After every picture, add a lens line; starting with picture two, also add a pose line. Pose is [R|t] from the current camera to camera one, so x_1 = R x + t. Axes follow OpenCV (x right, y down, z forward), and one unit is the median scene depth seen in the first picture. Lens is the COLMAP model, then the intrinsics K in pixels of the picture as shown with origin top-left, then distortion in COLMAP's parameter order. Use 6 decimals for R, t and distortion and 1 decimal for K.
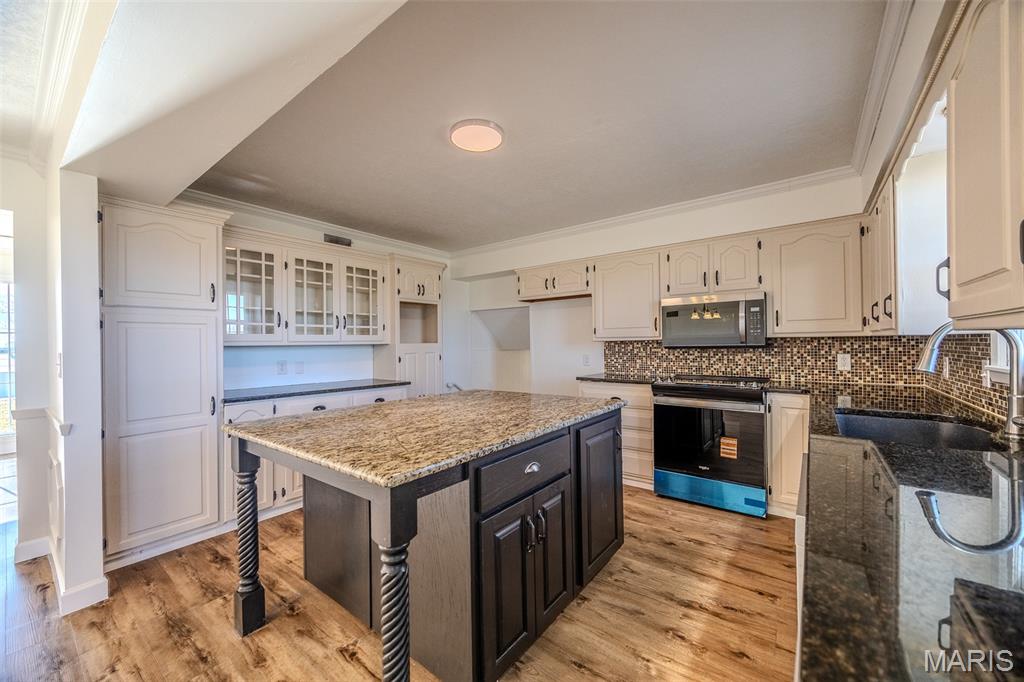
lens RADIAL K [[390.5, 0, 520.0], [0, 390.5, 339.5], [0, 0, 1]] dist [-0.006127, 0.000722]
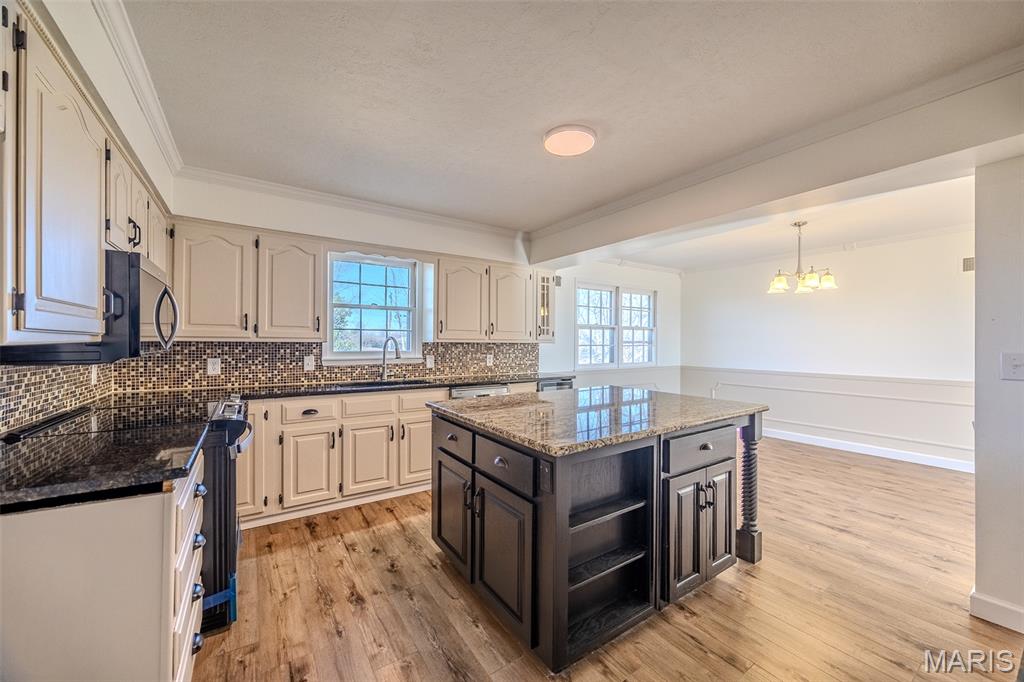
lens RADIAL K [[390.5, 0, 516.9], [0, 390.5, 346.5], [0, 0, 1]] dist [-0.006127, 0.000722]
pose [[-0.944584, 0.005501, 0.328224, -0.220787], [0.005231, 0.999985, -0.001705, 0.009616], [-0.328228, 0.000107, -0.944598, 1.444806]]
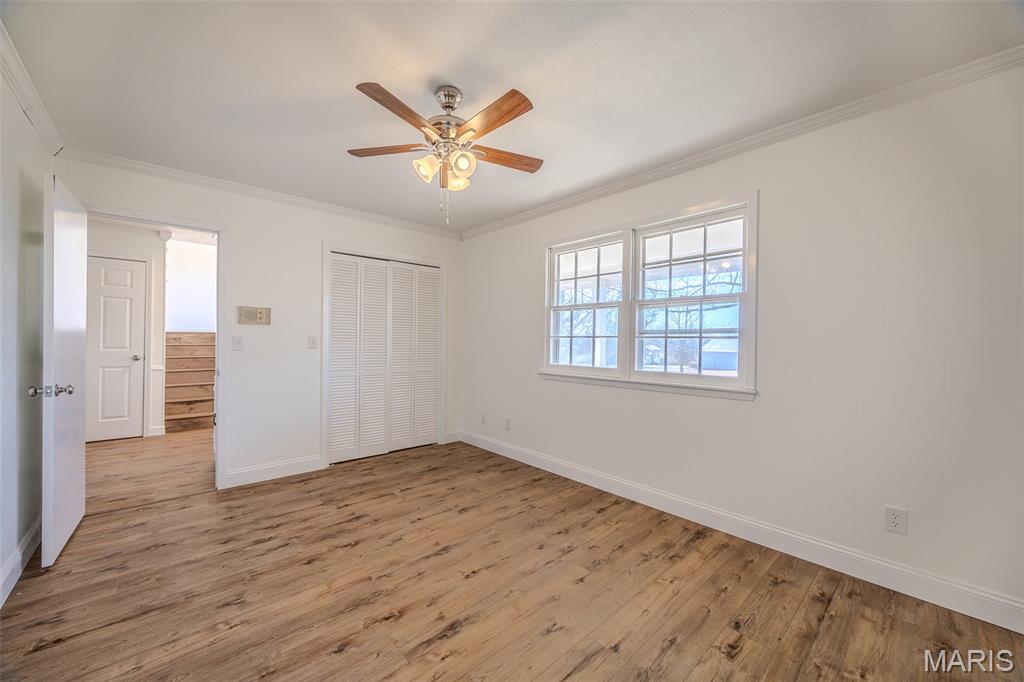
lens RADIAL K [[390.5, 0, 511.2], [0, 390.5, 339.1], [0, 0, 1]] dist [-0.006127, 0.000722]
pose [[0.192475, 0.025107, 0.980981, -1.111738], [-0.028835, 0.999386, -0.019921, 0.036113], [-0.980878, -0.024452, 0.193080, -0.364112]]
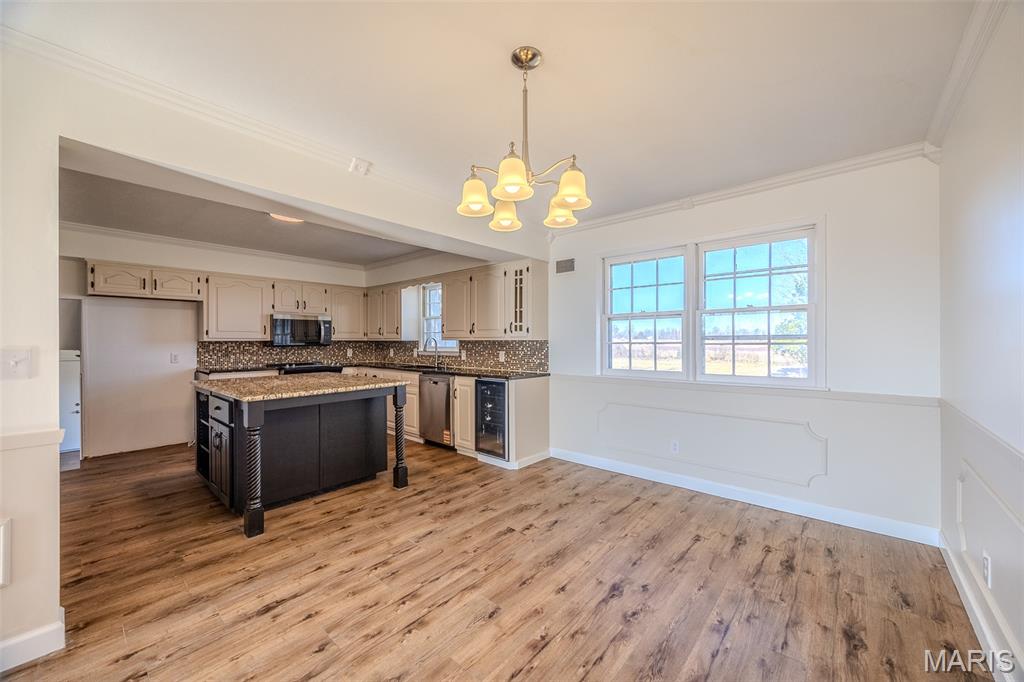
lens RADIAL K [[390.5, 0, 510.3], [0, 390.5, 339.2], [0, 0, 1]] dist [-0.006127, 0.000722]
pose [[0.080747, 0.019107, 0.996551, -1.200884], [-0.008324, 0.999794, -0.018494, 0.016814], [-0.996700, -0.006802, 0.080890, -0.042831]]
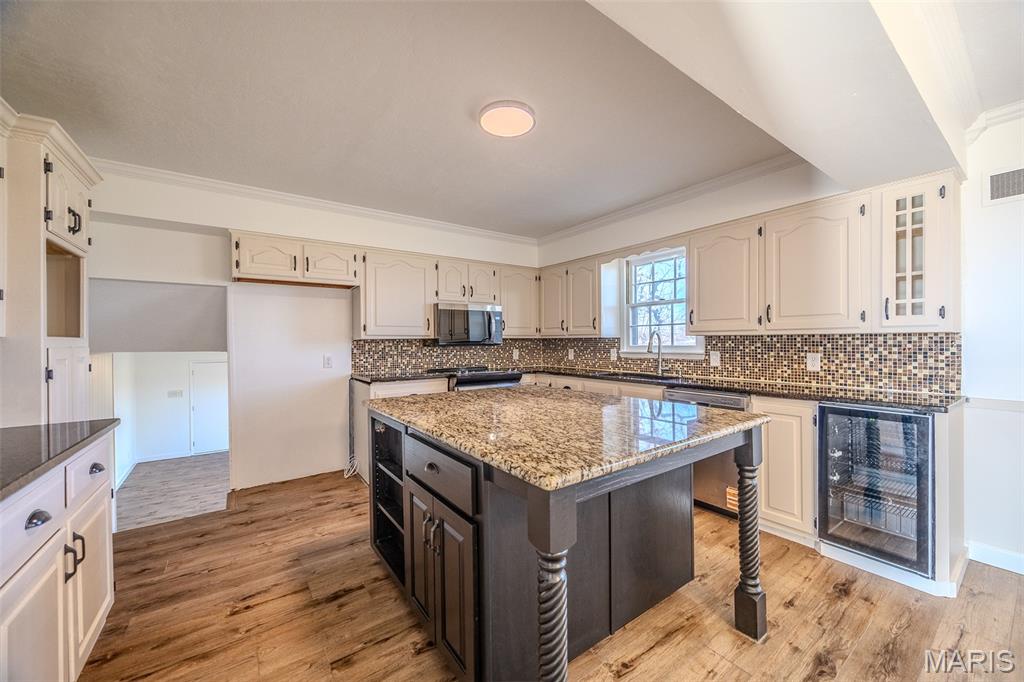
lens RADIAL K [[390.5, 0, 509.9], [0, 390.5, 342.2], [0, 0, 1]] dist [-0.006127, 0.000722]
pose [[0.309764, 0.010666, 0.950754, -0.734370], [-0.005880, 0.999939, -0.009302, 0.023312], [-0.950795, -0.002709, 0.309808, 0.507703]]
